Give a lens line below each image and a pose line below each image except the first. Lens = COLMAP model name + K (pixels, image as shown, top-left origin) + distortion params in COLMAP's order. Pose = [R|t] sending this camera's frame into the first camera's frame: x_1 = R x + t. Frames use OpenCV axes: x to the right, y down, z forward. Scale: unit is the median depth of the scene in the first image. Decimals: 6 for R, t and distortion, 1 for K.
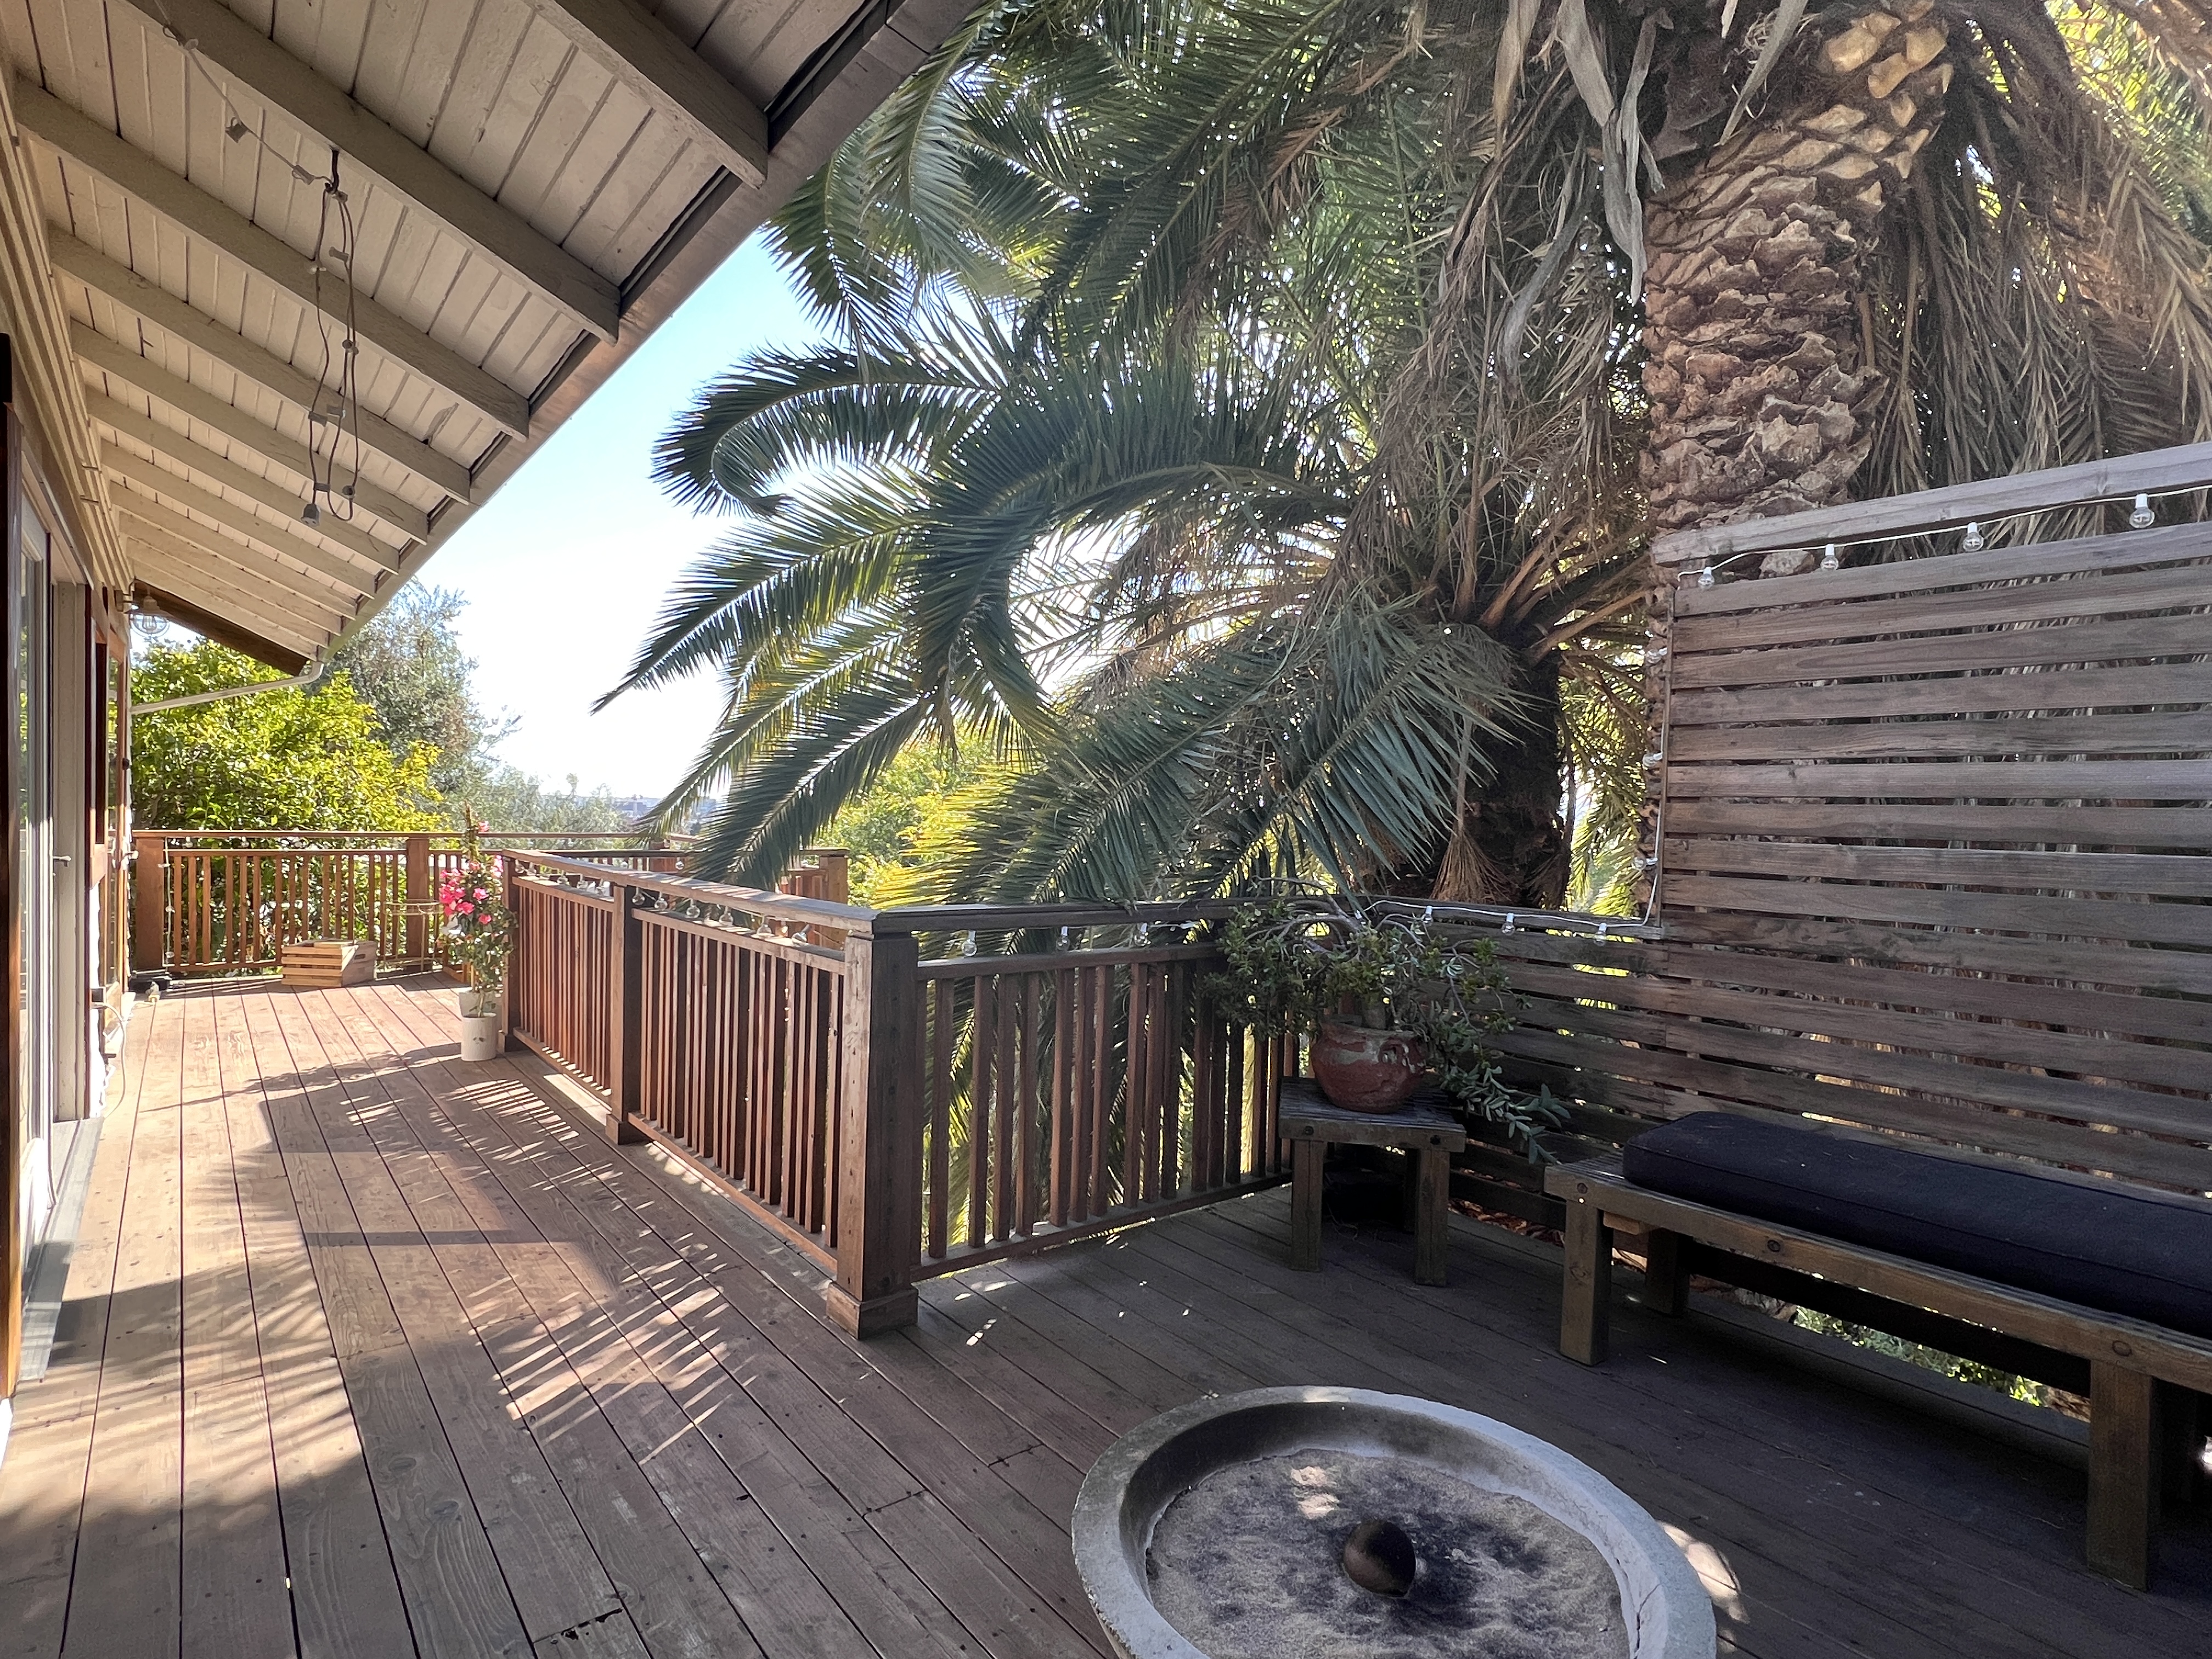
lens RADIAL K [[1149.7, 0, 1090.9], [0, 1149.7, 831.5], [0, 0, 1]] dist [0.002471, -0.002268]
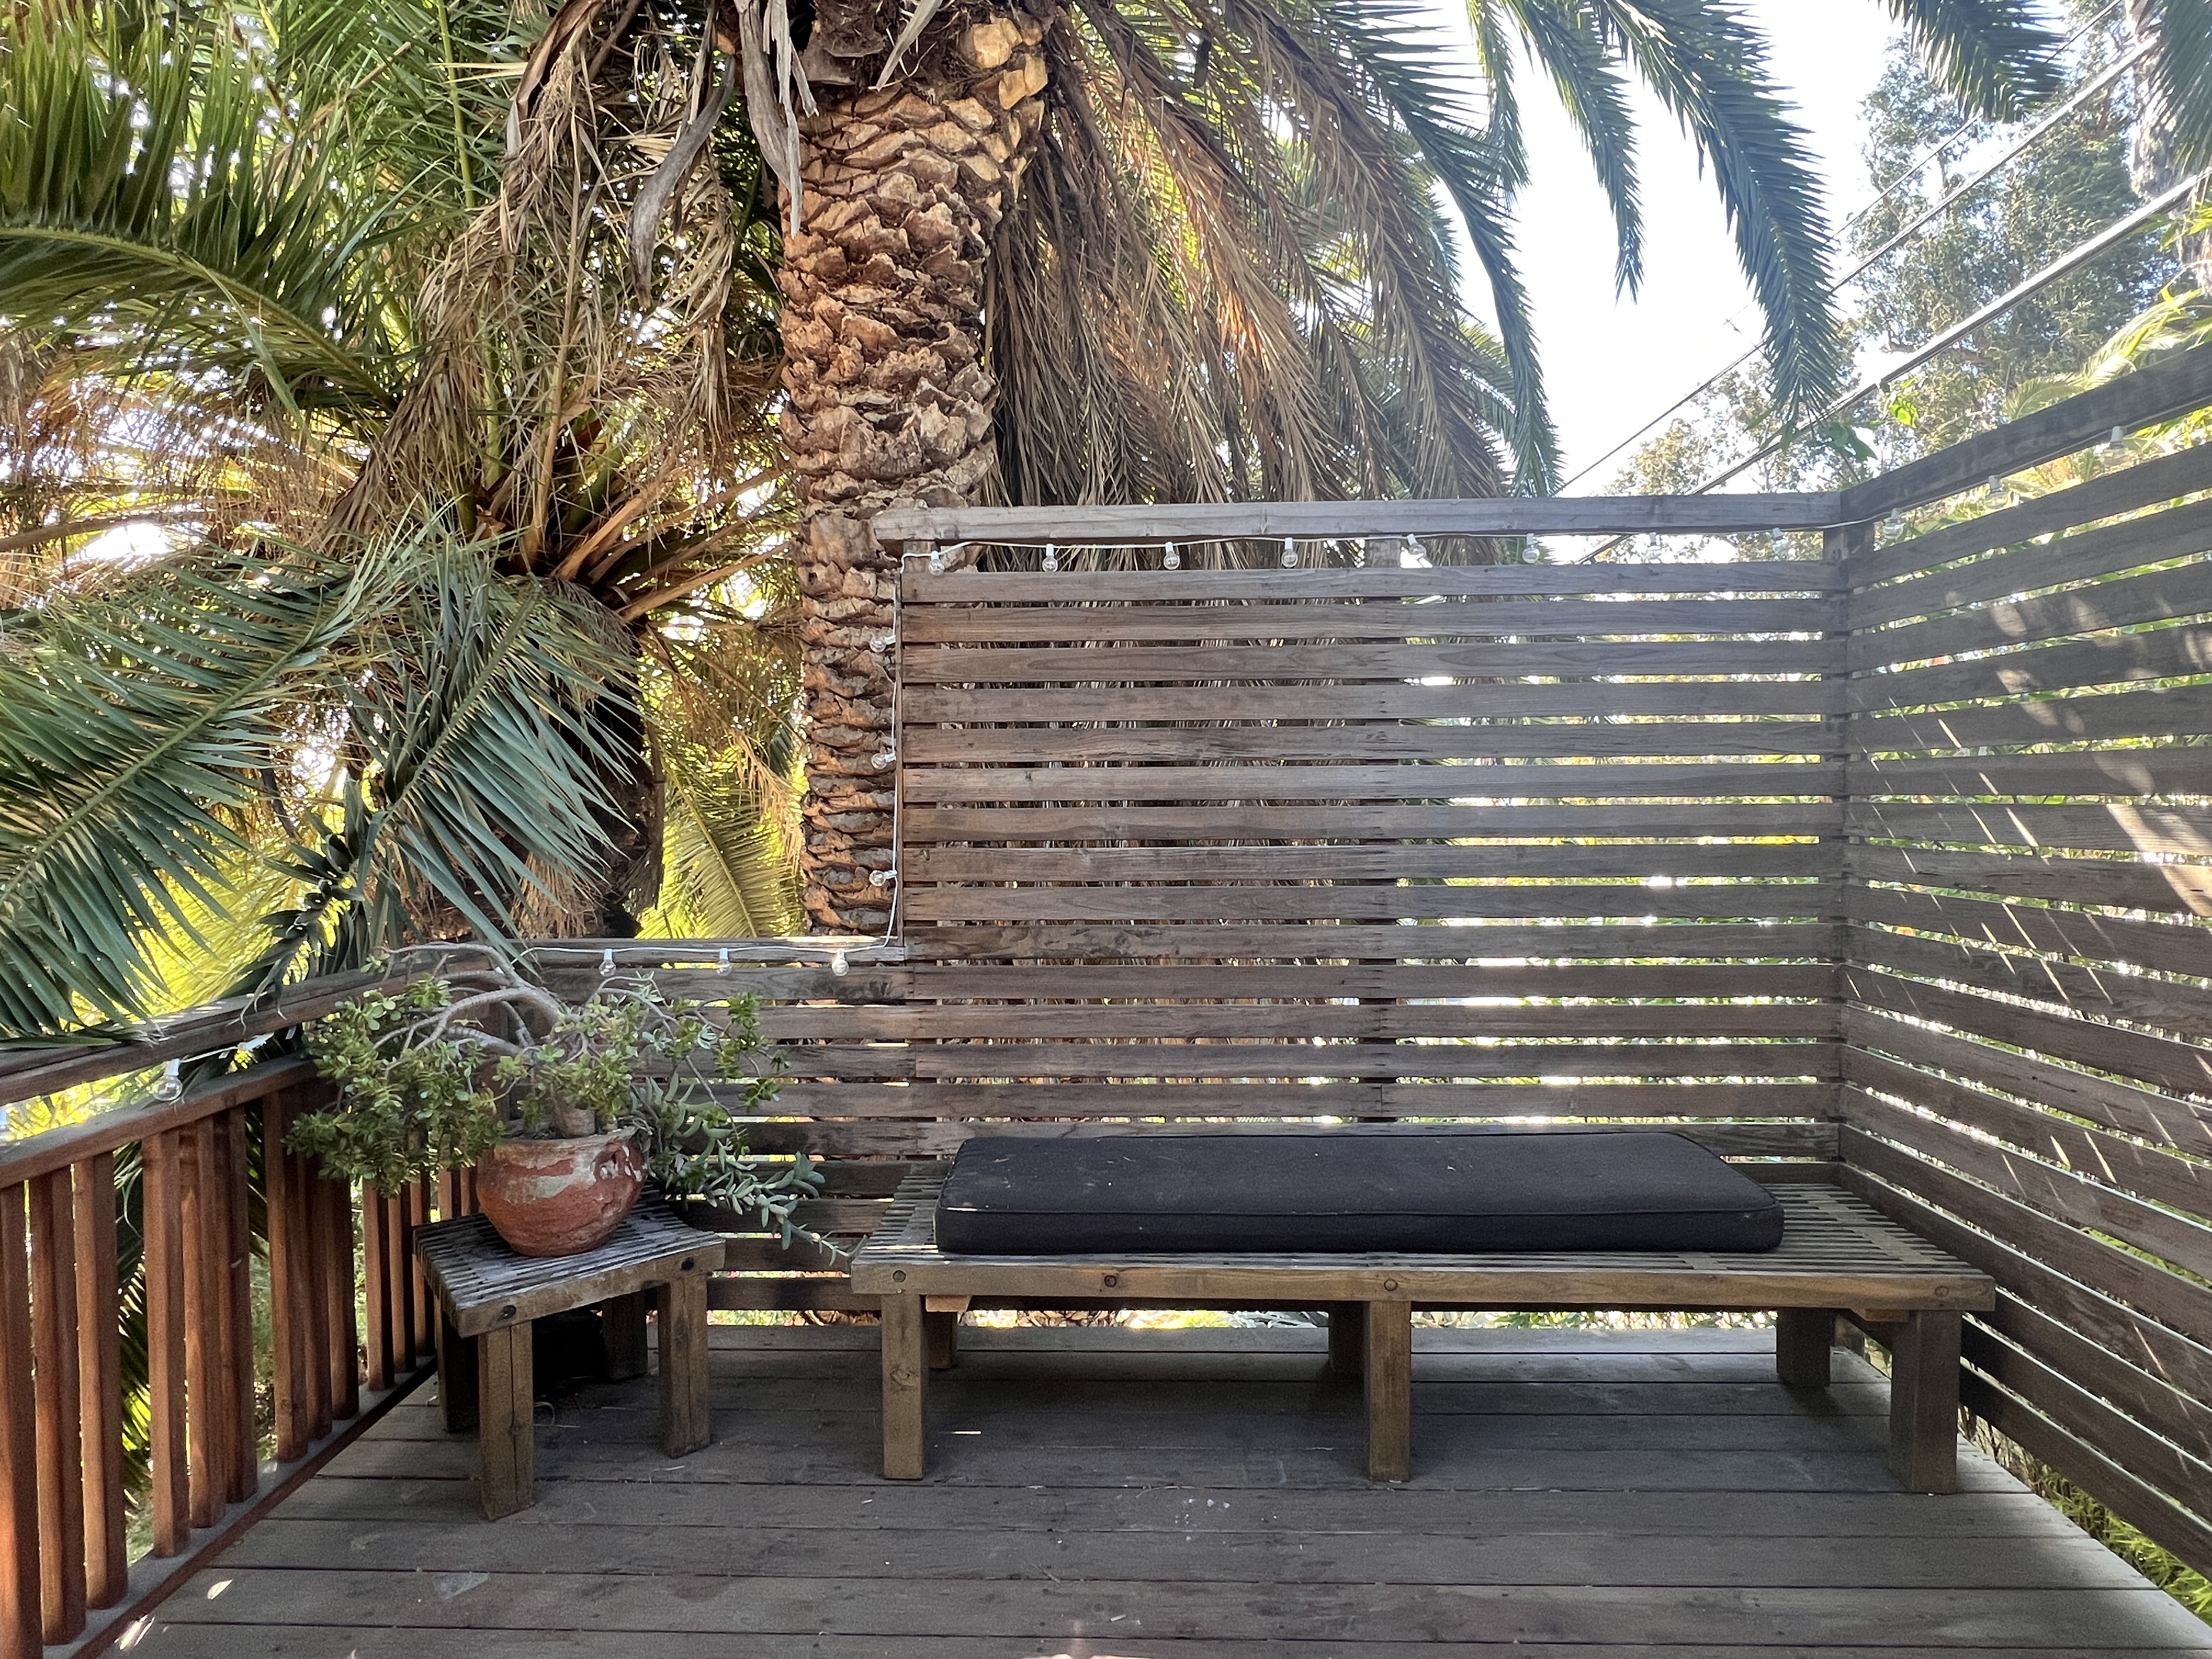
lens RADIAL K [[1149.7, 0, 1090.9], [0, 1149.7, 831.5], [0, 0, 1]] dist [0.002471, -0.002268]
pose [[0.644307, -0.062679, 0.762194, -0.082949], [0.039628, 0.998033, 0.048574, -0.040398], [-0.763740, -0.001092, 0.645523, 0.270638]]
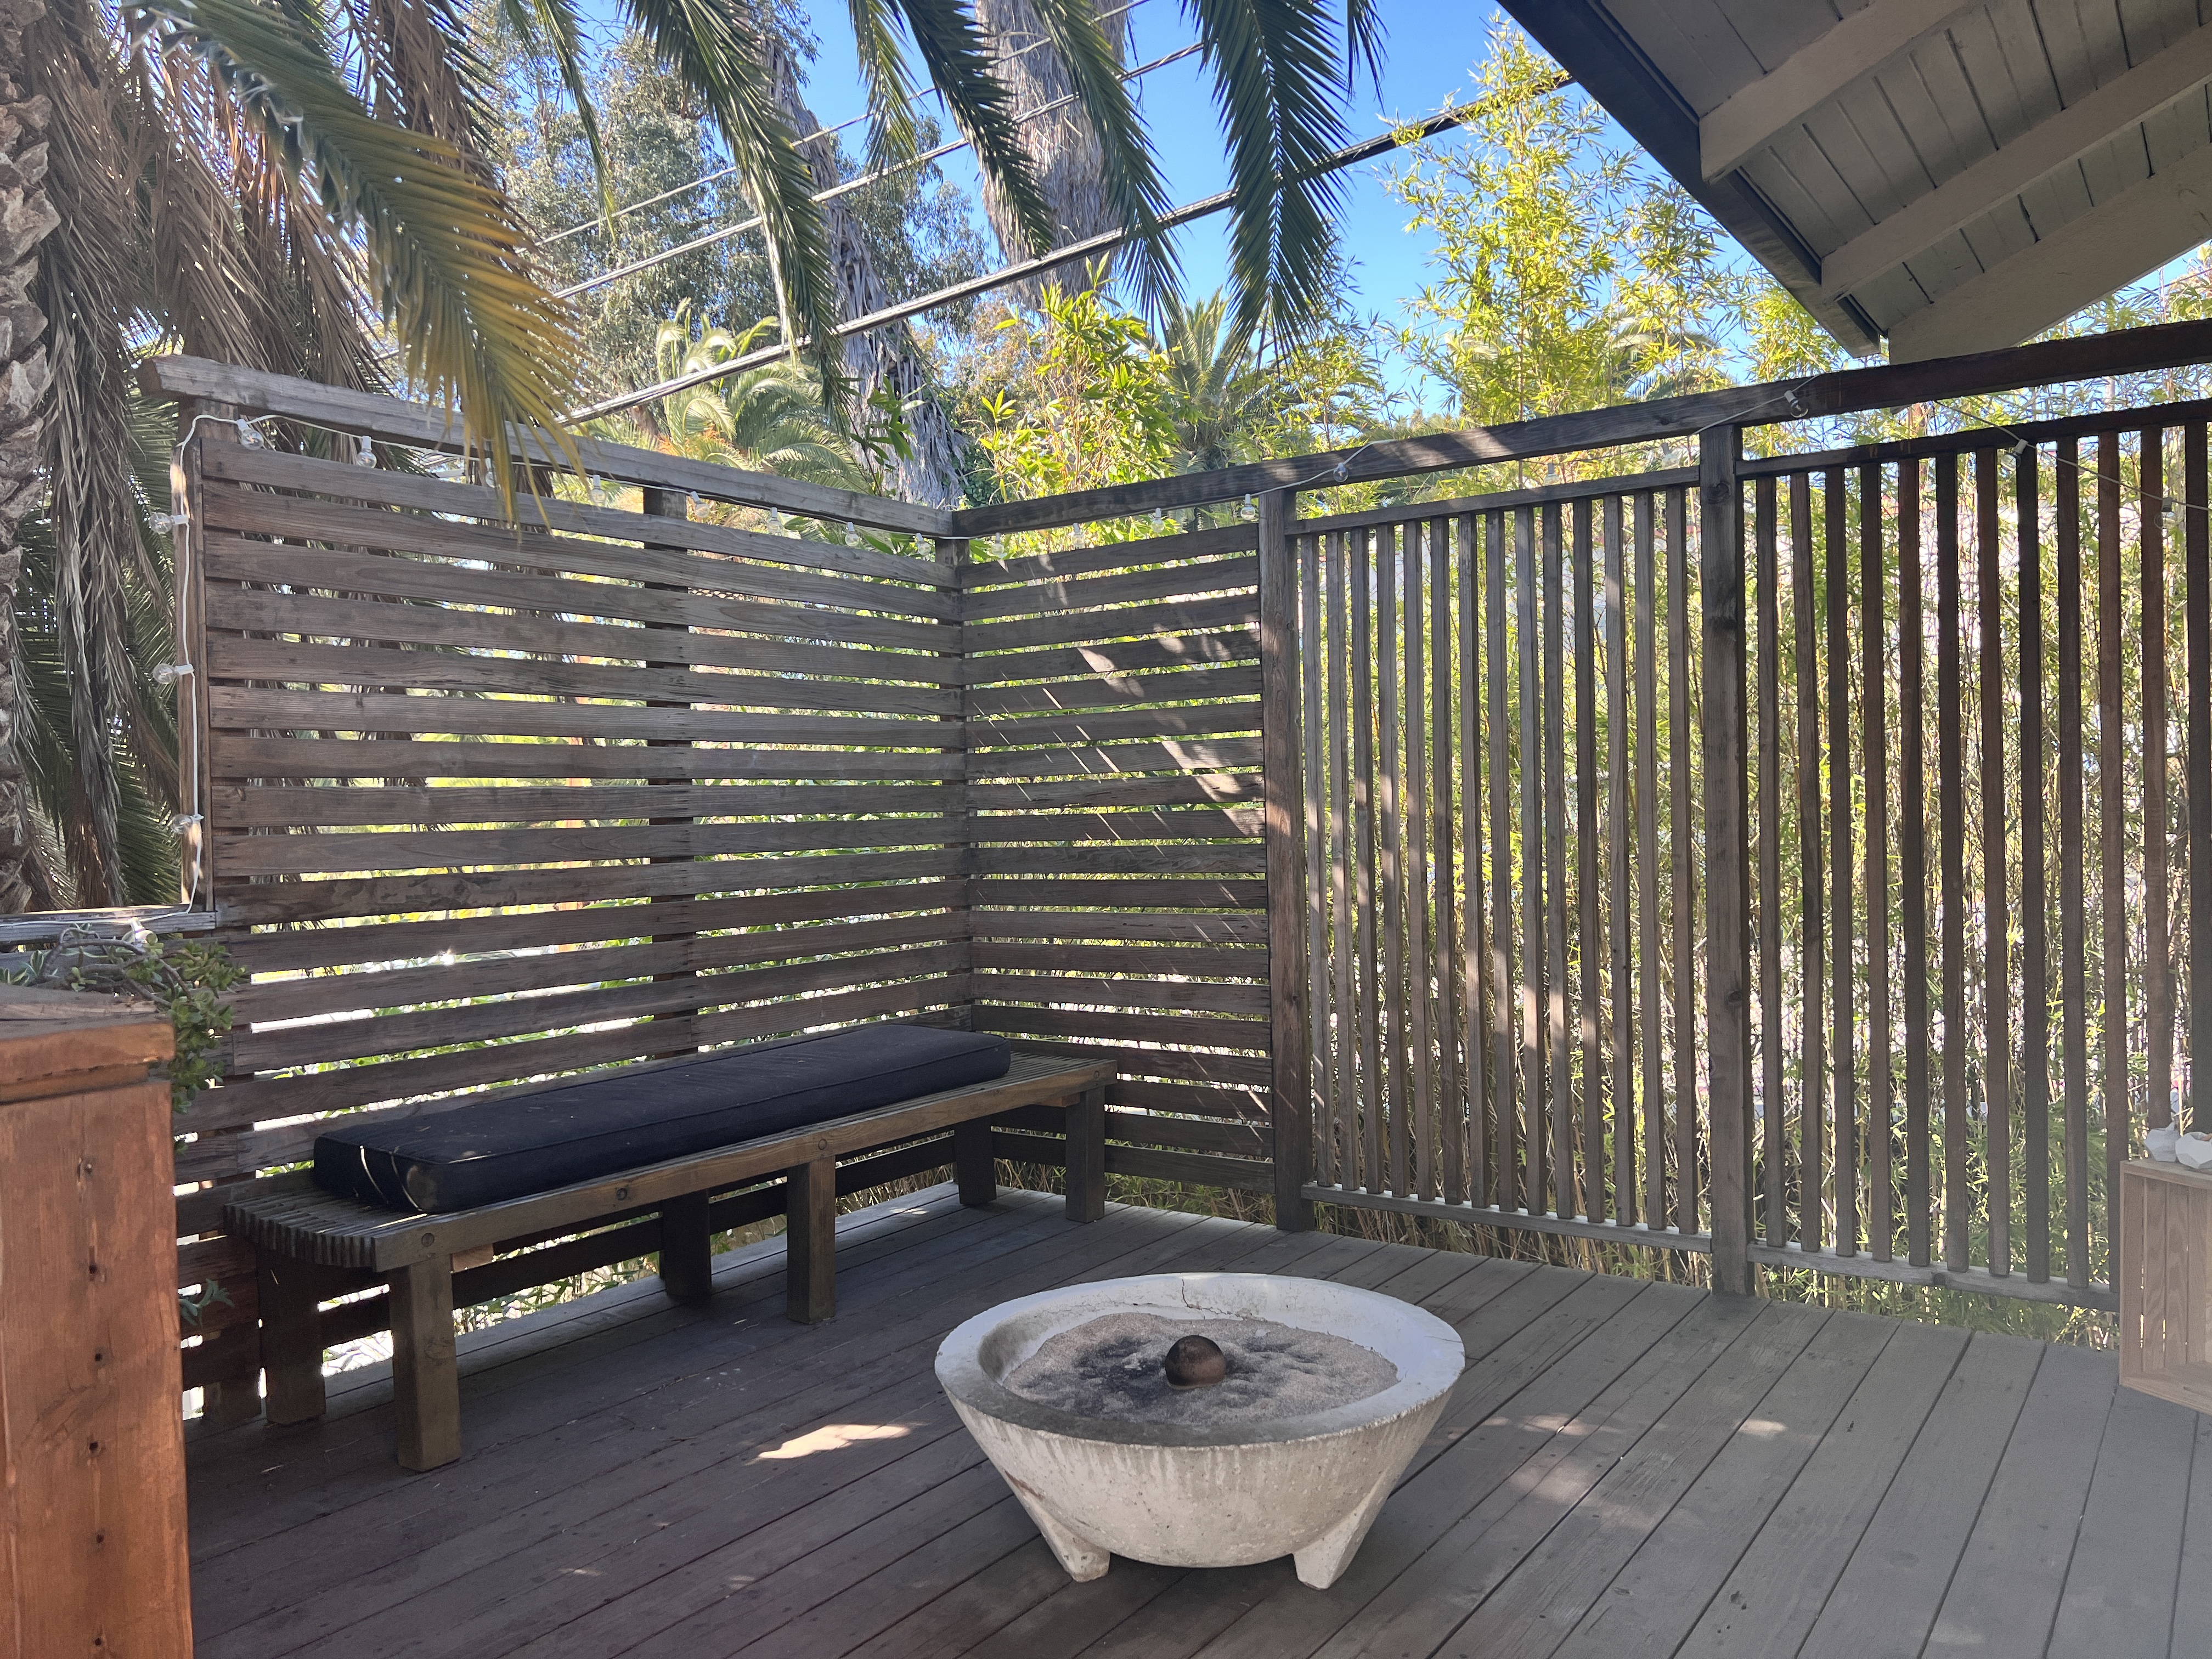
lens RADIAL K [[1682.9, 0, 1106.0], [0, 1682.9, 829.5], [0, 0, 1]] dist [0.010539, 0.002112]
pose [[-0.295994, -0.028947, 0.954751, -0.590500], [0.032037, 0.998677, 0.040211, 0.008096], [-0.954653, 0.042489, -0.294675, 0.693364]]
